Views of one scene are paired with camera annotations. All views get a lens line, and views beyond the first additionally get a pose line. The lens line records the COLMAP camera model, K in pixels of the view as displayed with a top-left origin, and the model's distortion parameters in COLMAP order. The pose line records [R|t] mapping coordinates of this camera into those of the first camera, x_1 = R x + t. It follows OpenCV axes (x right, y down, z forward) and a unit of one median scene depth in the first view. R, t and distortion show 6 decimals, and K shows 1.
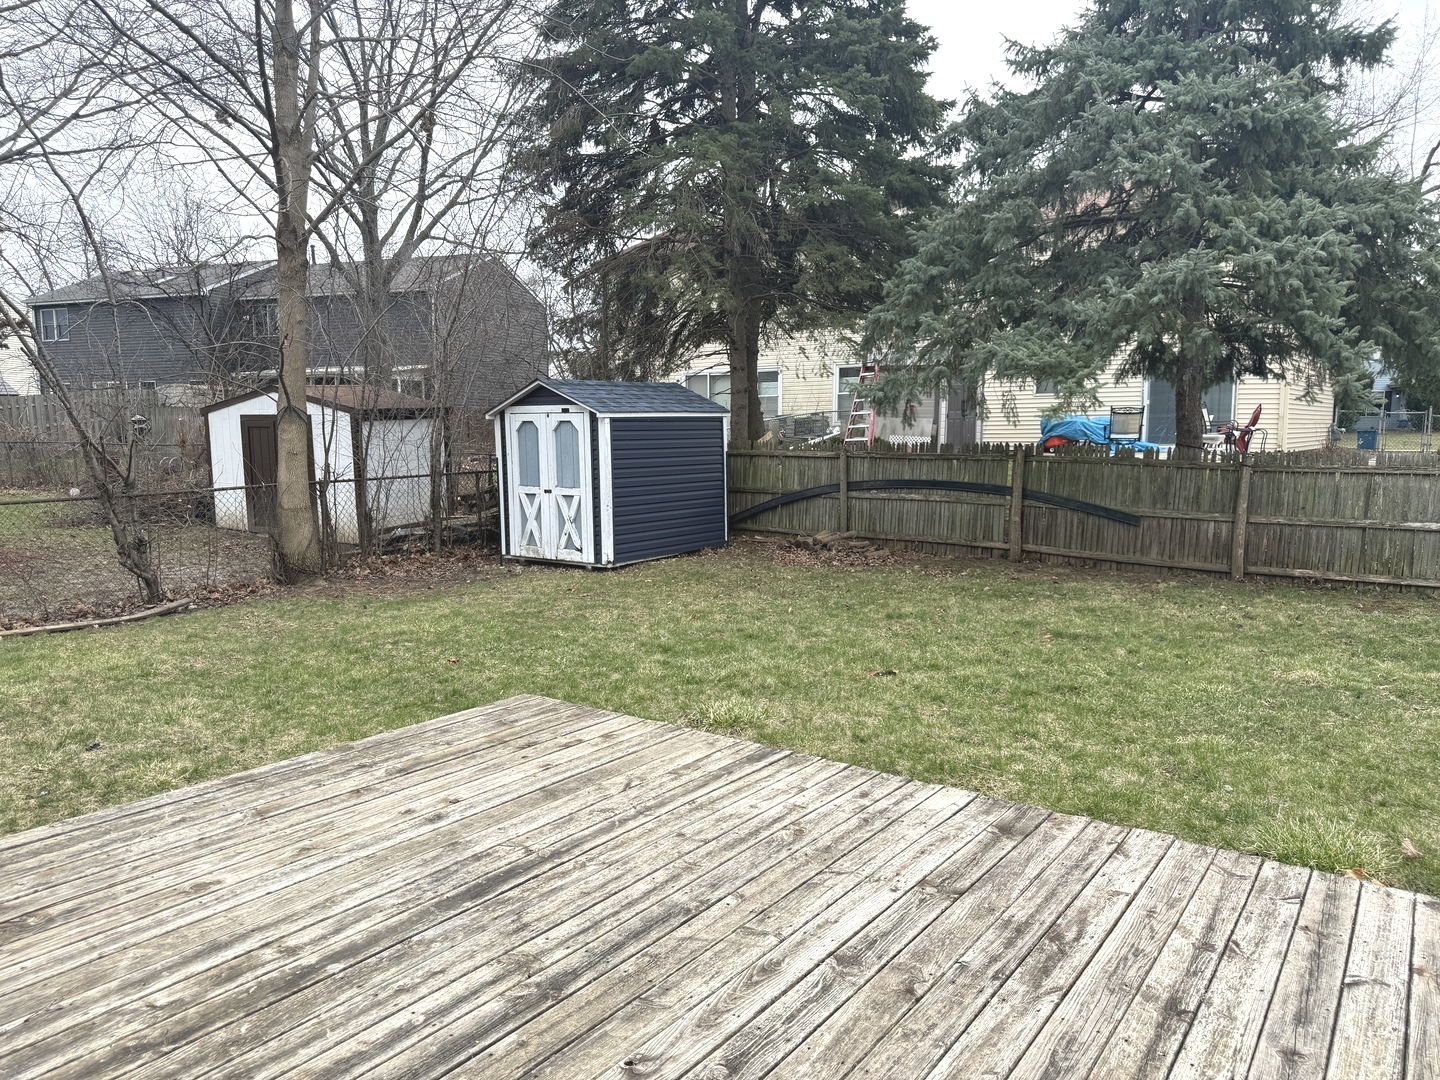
lens RADIAL K [[1017.8, 0, 720.0], [0, 1017.8, 540.0], [0, 0, 1]] dist [0.109326, -0.141797]
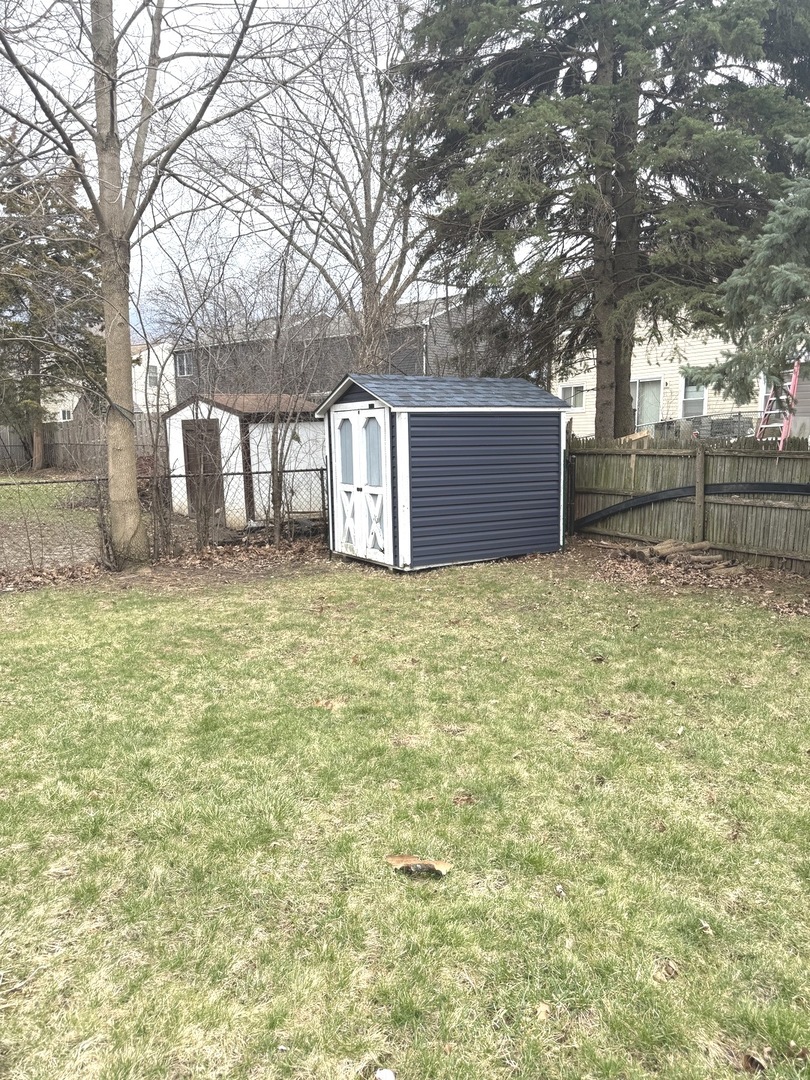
lens RADIAL K [[763.4, 0, 405.0], [0, 763.4, 540.0], [0, 0, 1]] dist [0.109326, -0.141797]
pose [[0.928697, 0.044715, -0.368133, 0.143664], [-0.036061, 0.998888, 0.030357, -0.022223], [0.369081, -0.014918, 0.929278, 0.318422]]
